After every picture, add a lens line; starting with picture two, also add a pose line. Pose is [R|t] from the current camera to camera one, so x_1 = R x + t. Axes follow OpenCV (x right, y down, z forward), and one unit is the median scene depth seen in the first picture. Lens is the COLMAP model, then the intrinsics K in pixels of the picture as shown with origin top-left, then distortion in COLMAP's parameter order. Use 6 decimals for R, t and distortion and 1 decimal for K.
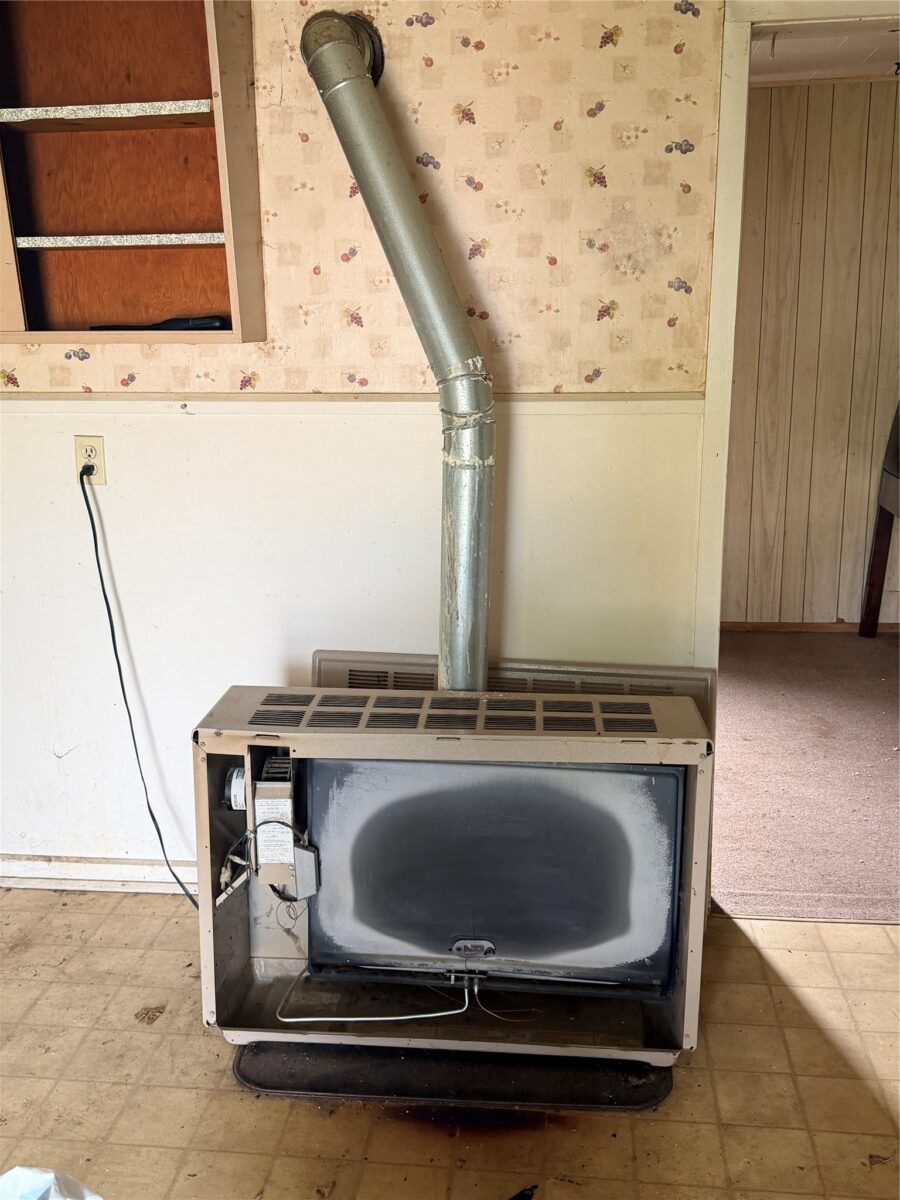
lens RADIAL K [[1135.2, 0, 448.9], [0, 1135.2, 603.3], [0, 0, 1]] dist [0.166759, -0.330836]
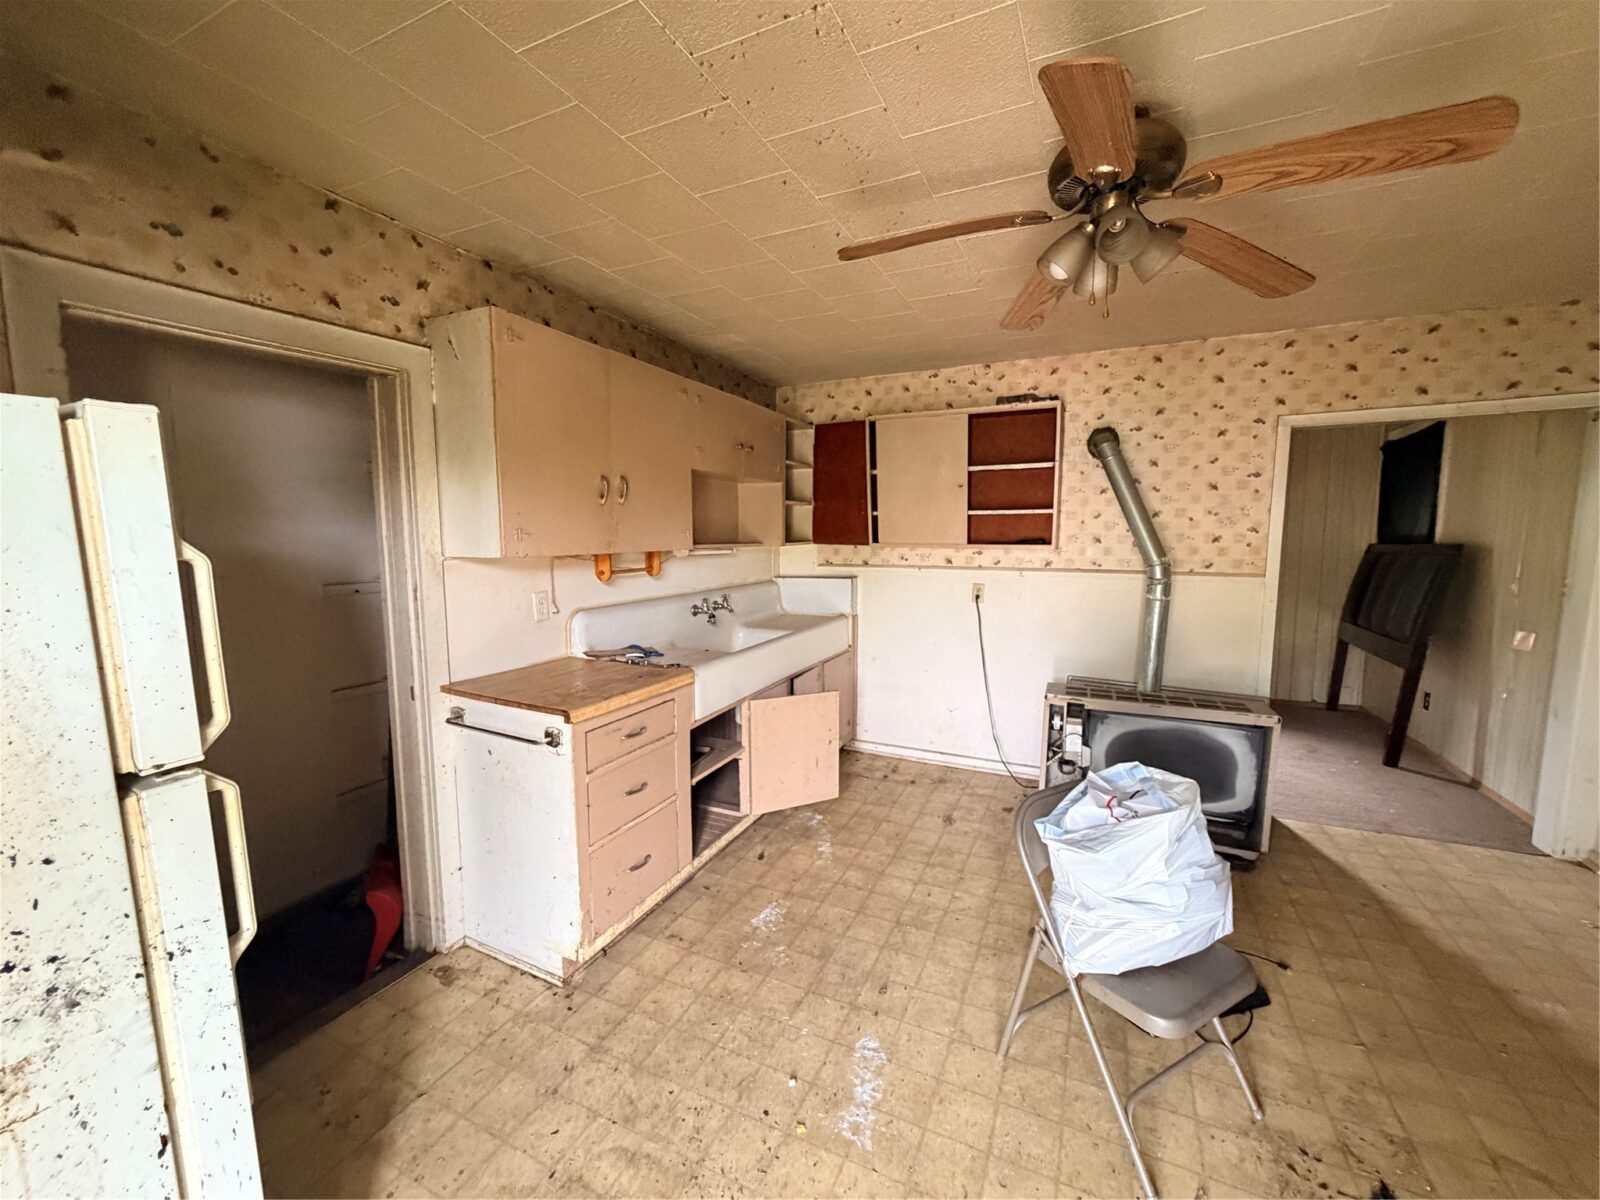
lens RADIAL K [[637.1, 0, 803.5], [0, 637.1, 600.5], [0, 0, 1]] dist [-0.000526, 0.000273]
pose [[0.947206, 0.046026, -0.317304, -0.254403], [-0.087046, 0.989388, -0.116334, 0.100962], [0.308582, 0.137812, 0.941161, -0.499226]]
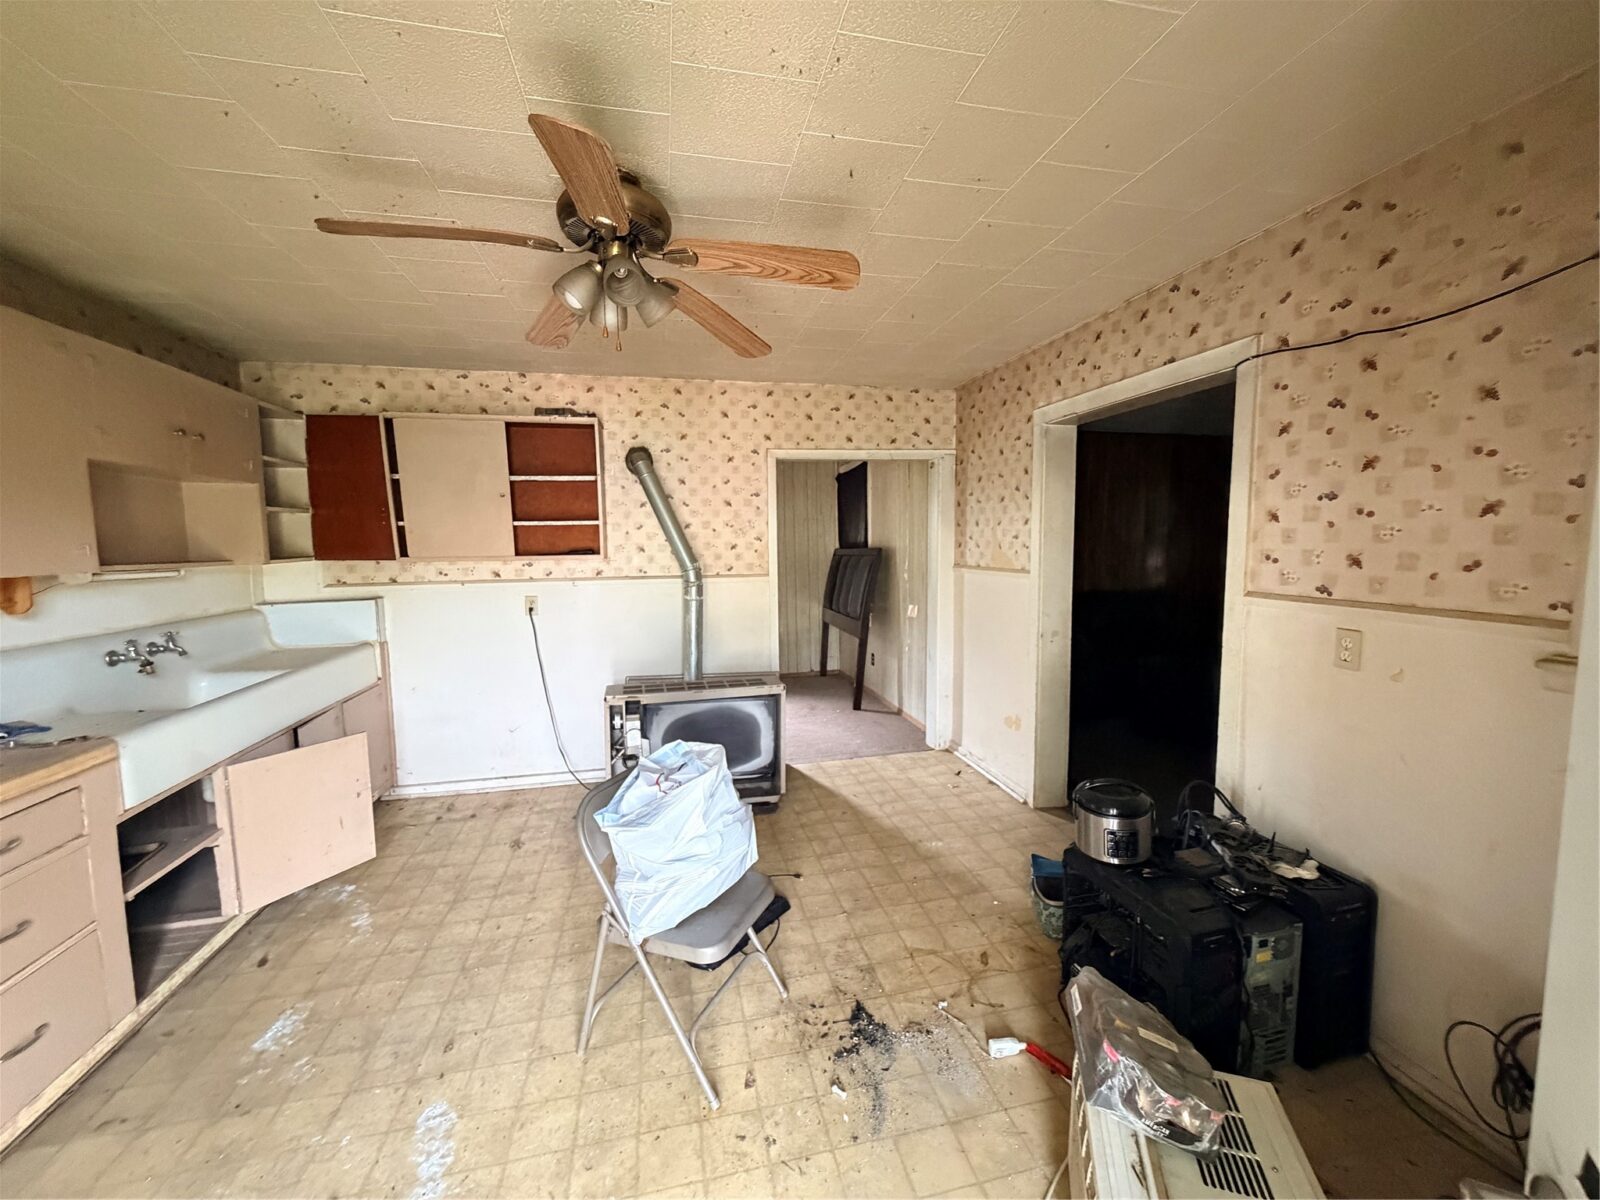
lens RADIAL K [[637.1, 0, 803.5], [0, 637.1, 600.5], [0, 0, 1]] dist [-0.000526, 0.000273]
pose [[0.943661, -0.030245, 0.329528, -0.232689], [0.079264, 0.987484, -0.136352, 0.111366], [-0.321280, 0.154790, 0.934248, -0.536643]]
